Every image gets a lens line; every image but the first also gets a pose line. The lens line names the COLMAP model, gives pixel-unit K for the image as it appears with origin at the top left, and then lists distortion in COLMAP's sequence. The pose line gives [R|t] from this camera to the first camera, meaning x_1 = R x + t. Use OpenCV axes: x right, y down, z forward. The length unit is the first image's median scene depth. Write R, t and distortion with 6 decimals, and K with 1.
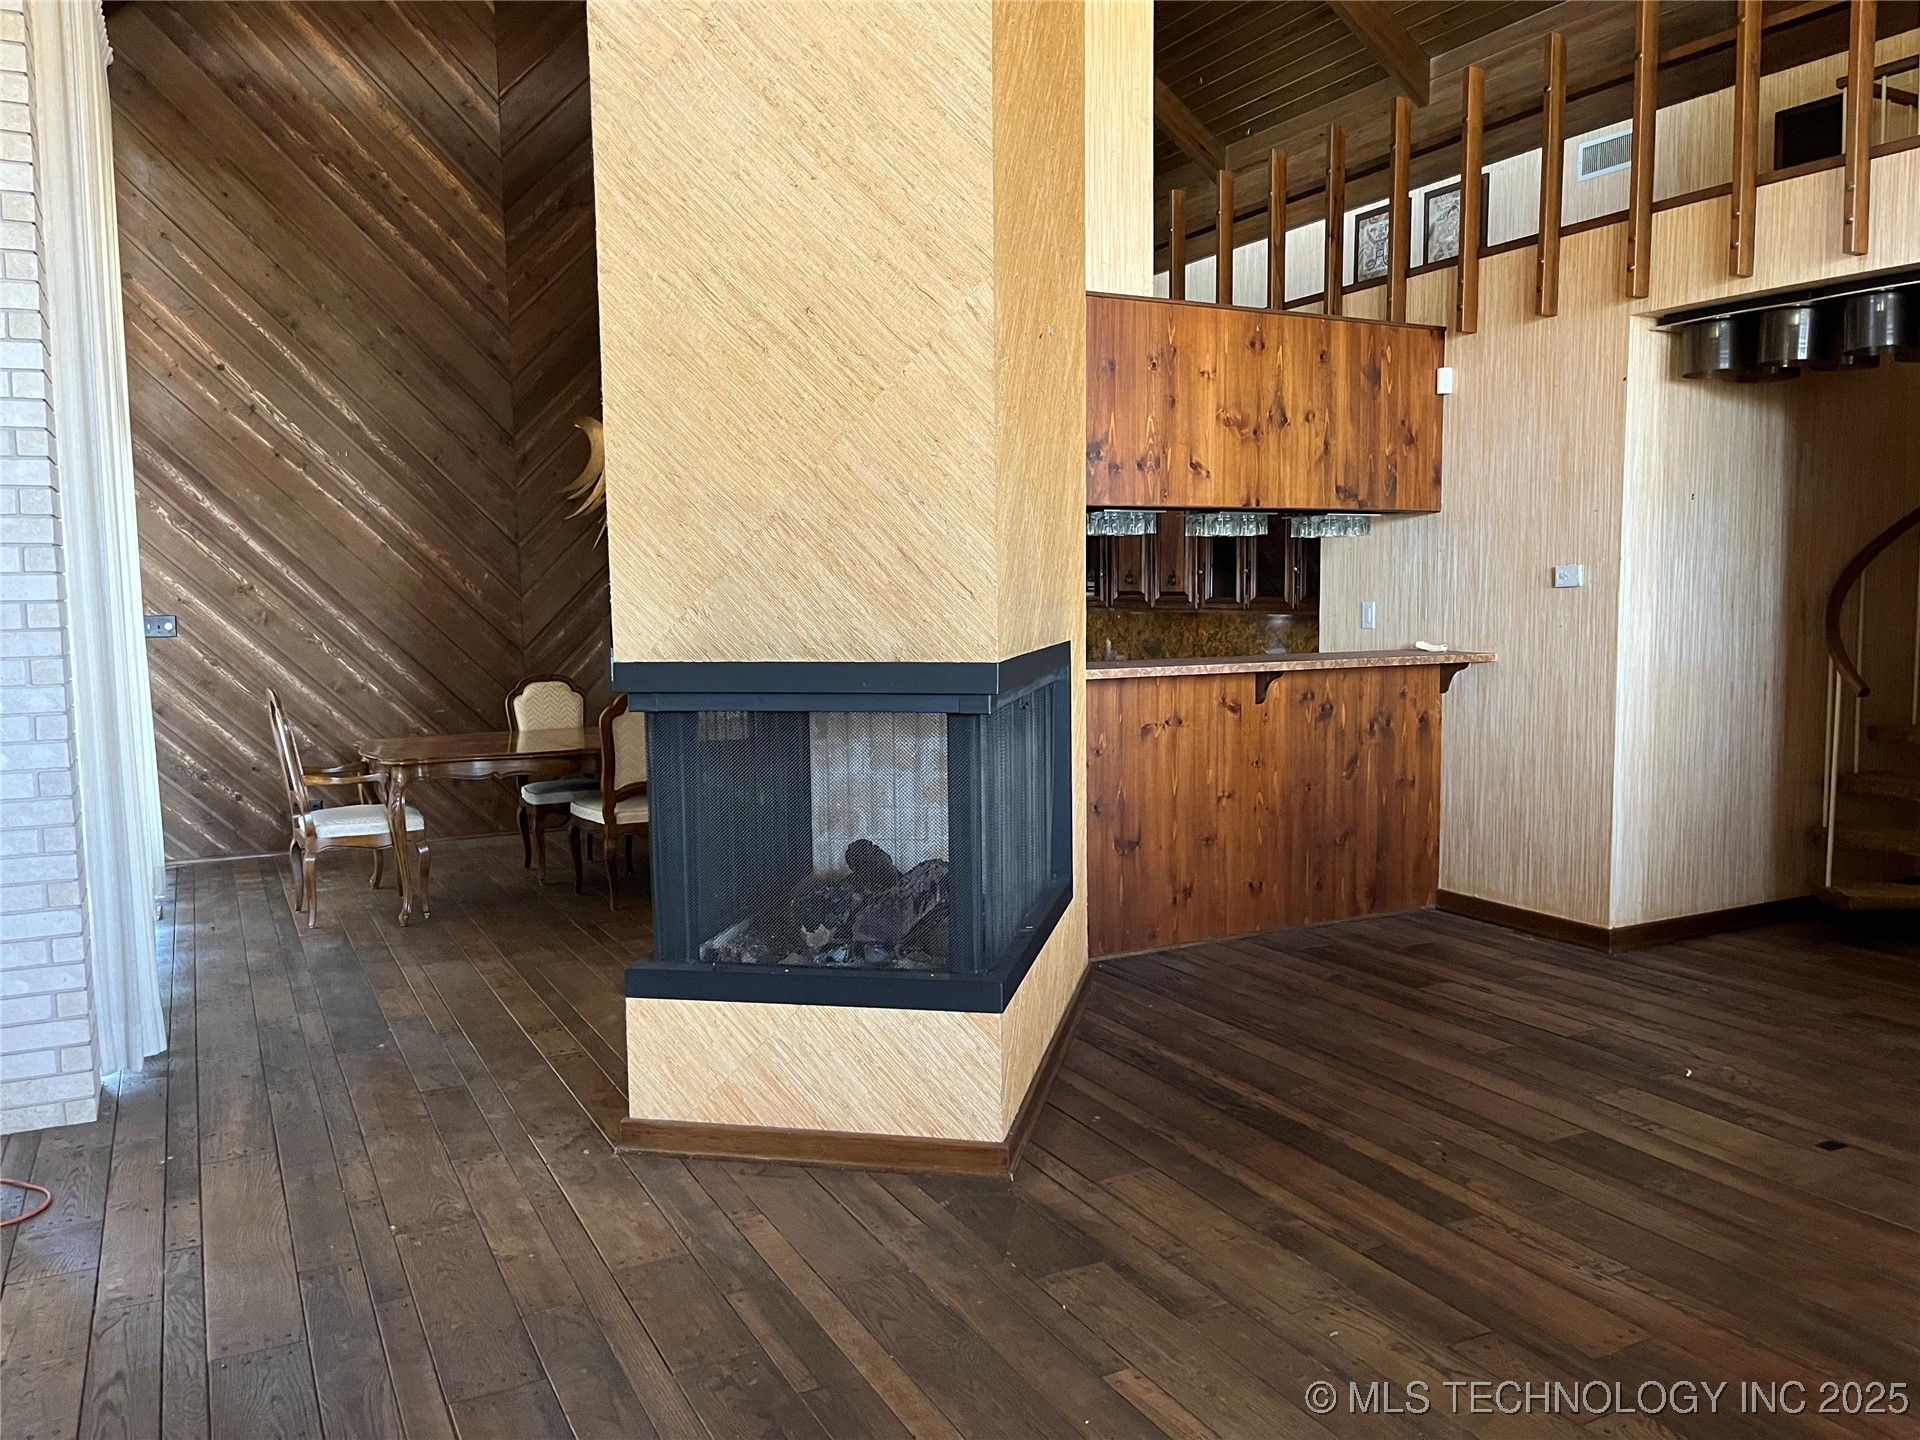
lens RADIAL K [[1446.7, 0, 975.7], [0, 1446.7, 727.3], [0, 0, 1]] dist [0.060556, -0.093930]
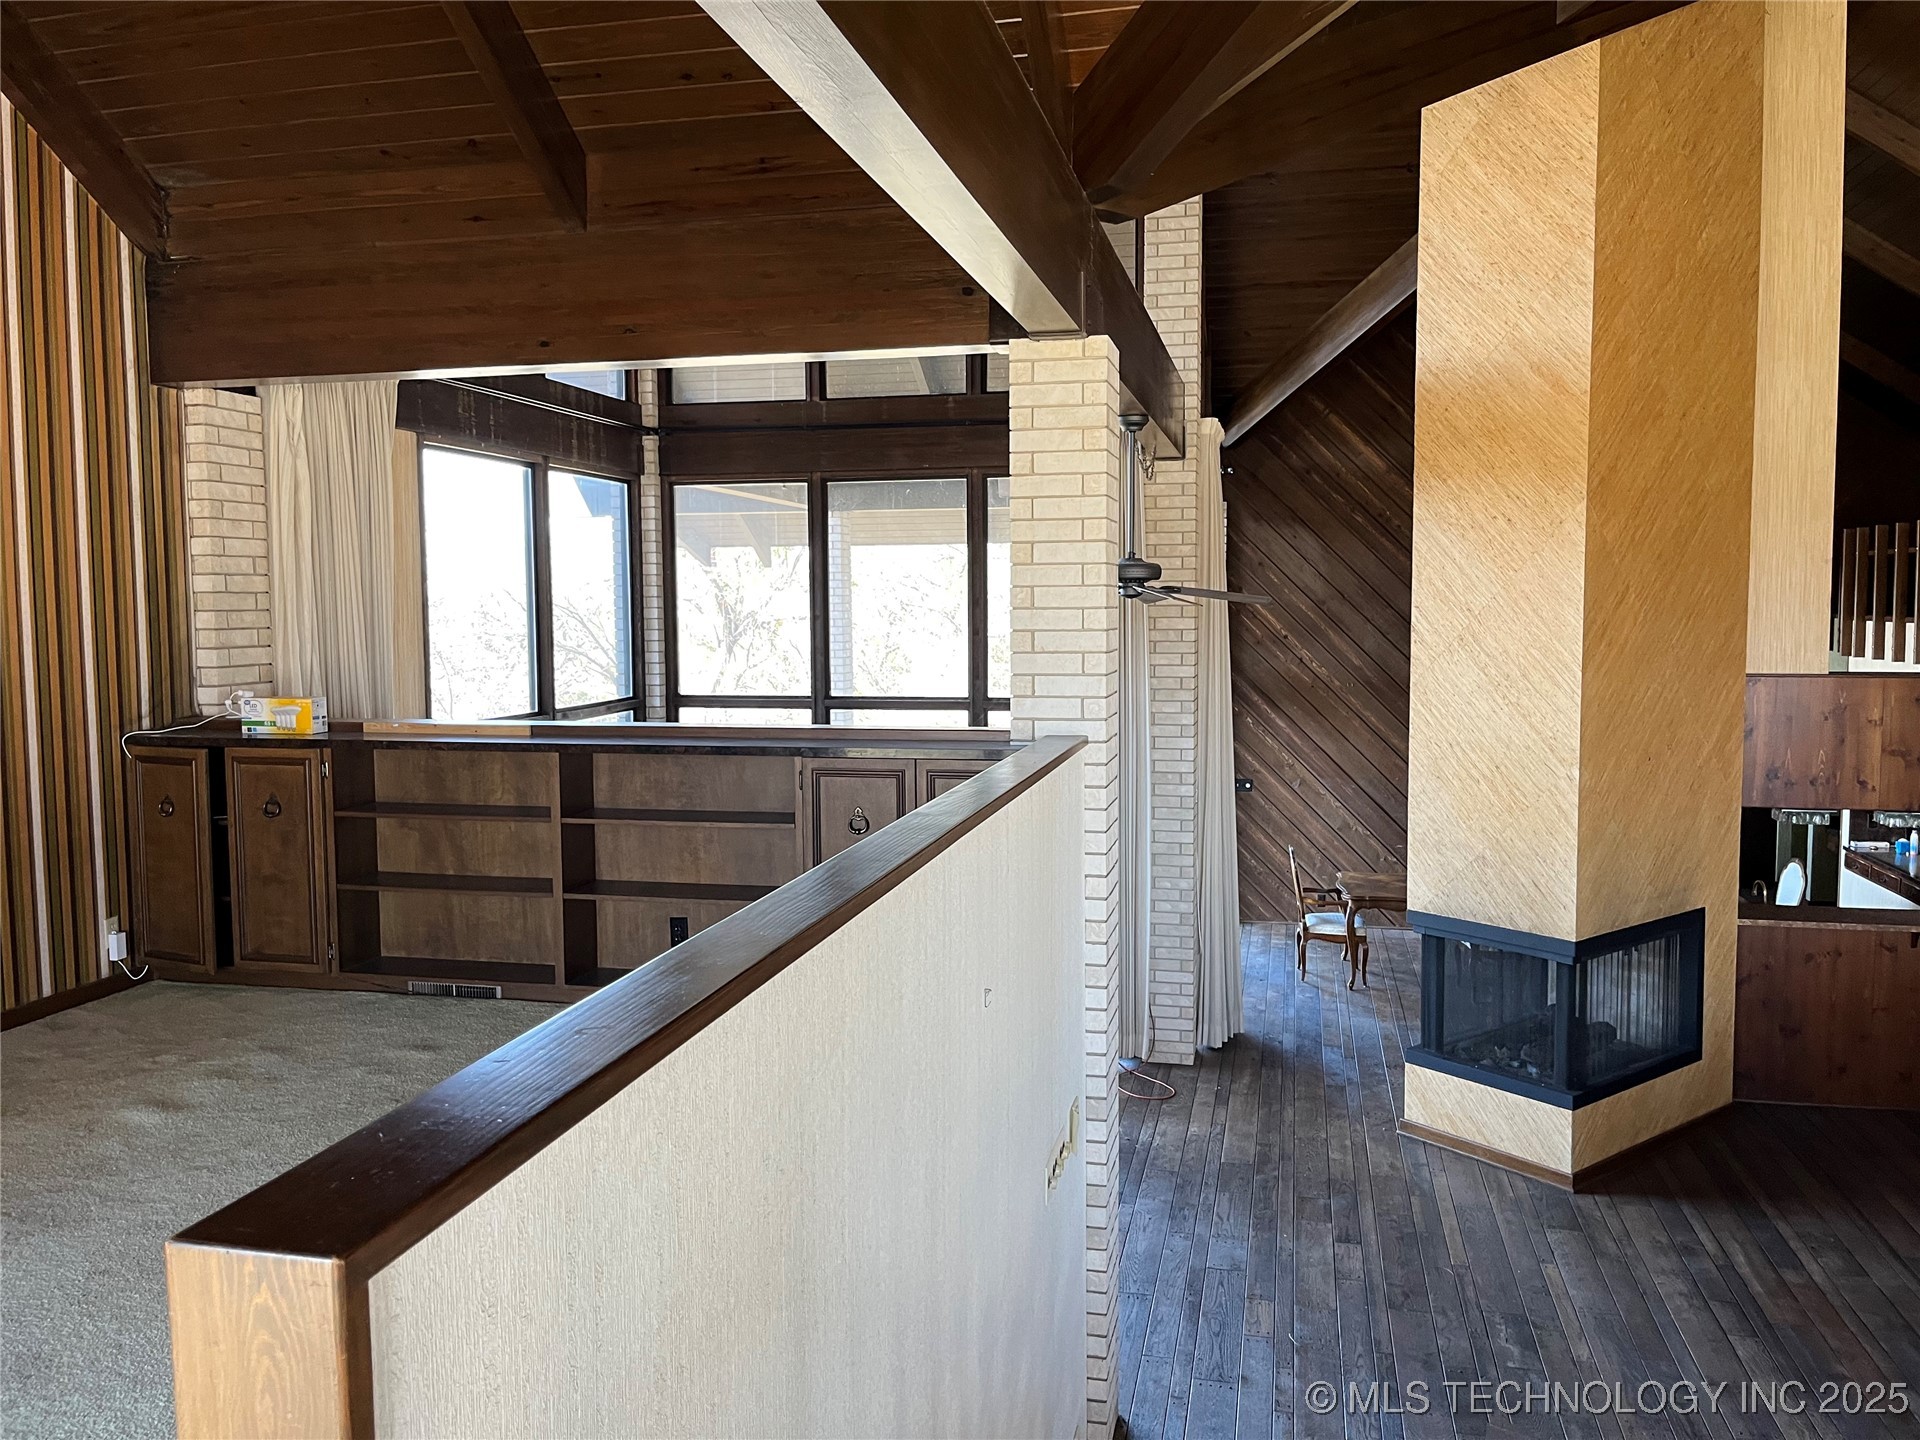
lens RADIAL K [[1444.4, 0, 967.9], [0, 1444.4, 710.5], [0, 0, 1]] dist [0.055737, -0.093334]
pose [[0.754633, 0.057480, -0.653624, 0.418367], [-0.069185, 0.997573, 0.007851, -0.197977], [0.652489, 0.039296, 0.756778, -0.693904]]
